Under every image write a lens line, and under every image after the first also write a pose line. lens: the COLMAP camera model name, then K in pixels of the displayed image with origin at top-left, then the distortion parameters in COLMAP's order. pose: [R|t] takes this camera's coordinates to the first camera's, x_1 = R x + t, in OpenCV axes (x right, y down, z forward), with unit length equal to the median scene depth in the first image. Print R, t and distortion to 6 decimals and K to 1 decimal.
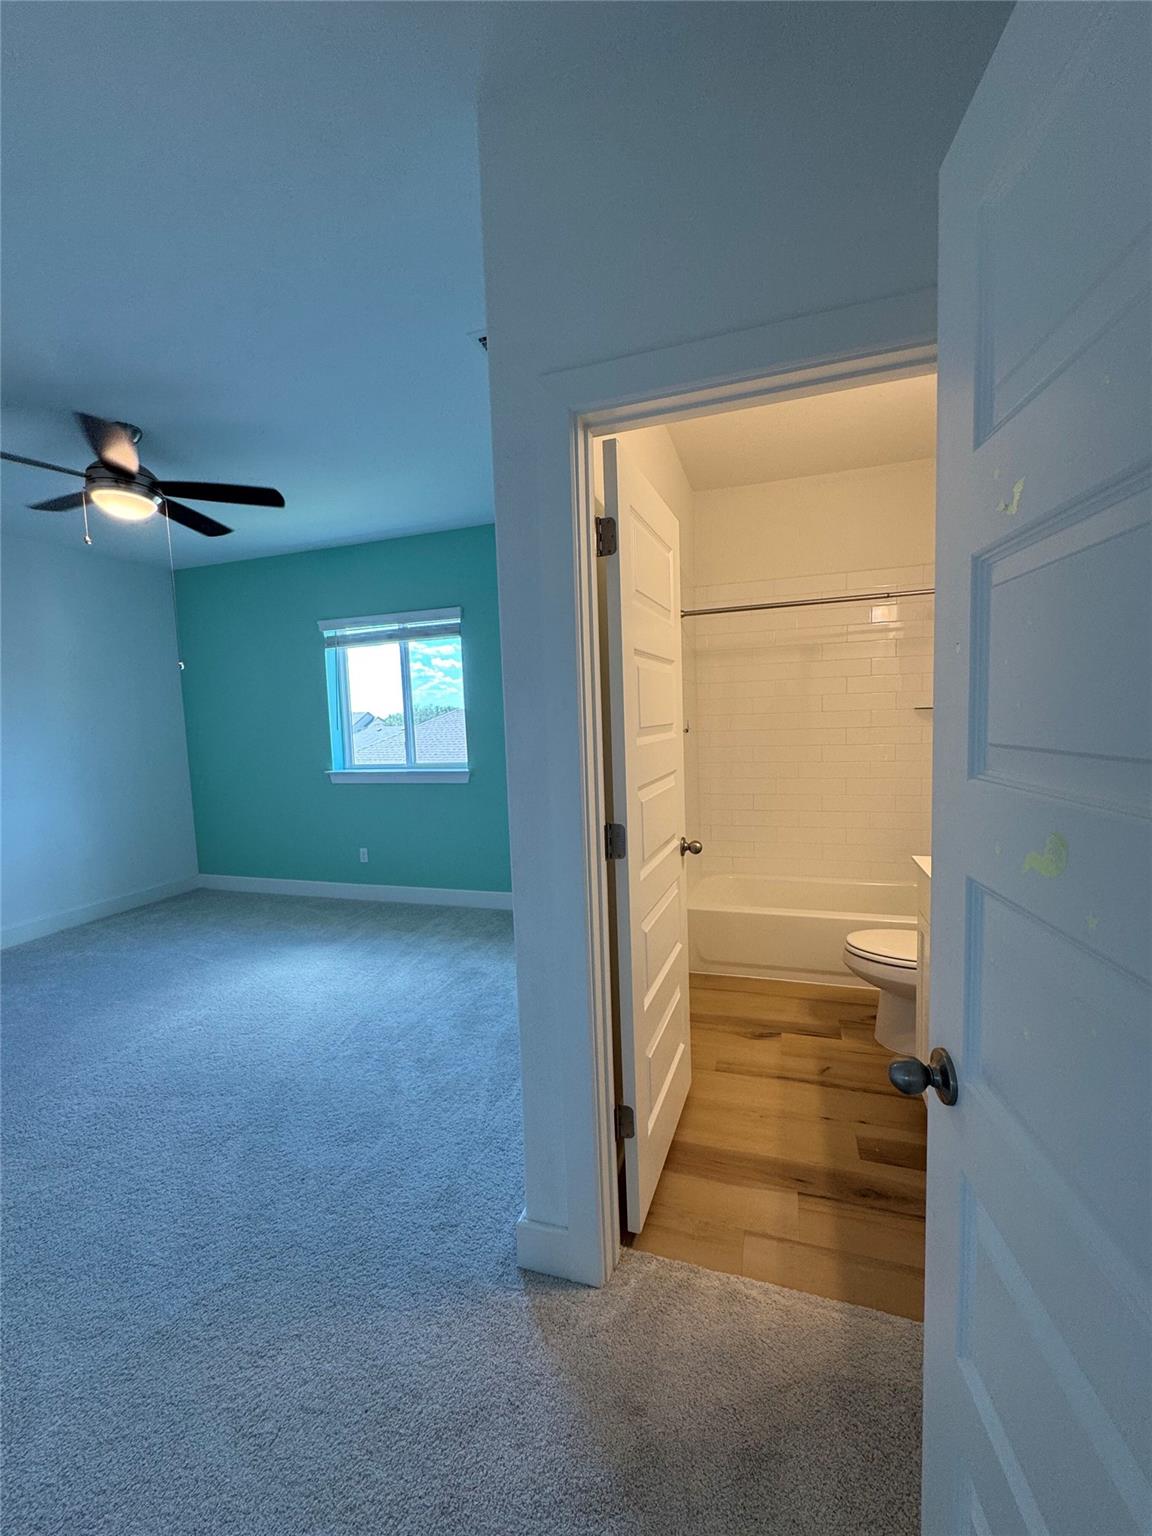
lens RADIAL K [[615.4, 0, 576.5], [0, 615.4, 767.7], [0, 0, 1]] dist [-0.003216, 0.000329]
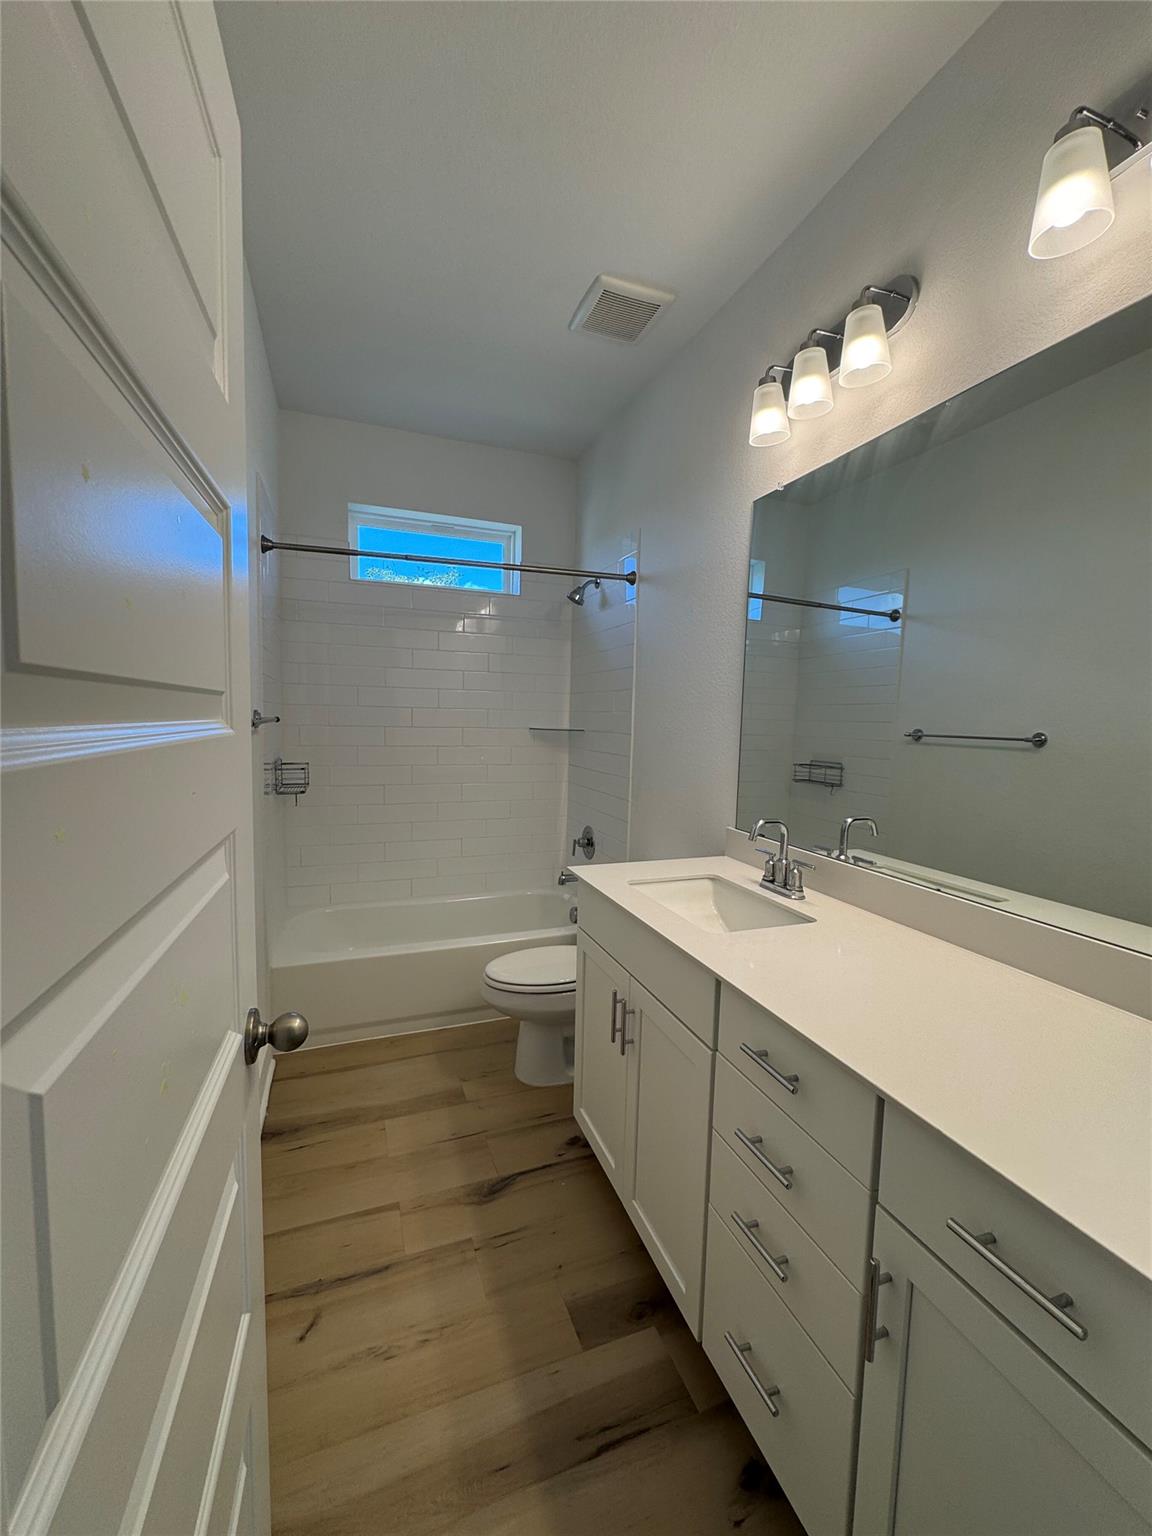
lens RADIAL K [[615.4, 0, 576.5], [0, 615.4, 767.7], [0, 0, 1]] dist [-0.003216, 0.000329]
pose [[0.791556, 0.009236, 0.611026, 0.054796], [0.016842, 0.999176, -0.036922, 0.052897], [-0.610864, 0.039517, 0.790749, 0.304652]]
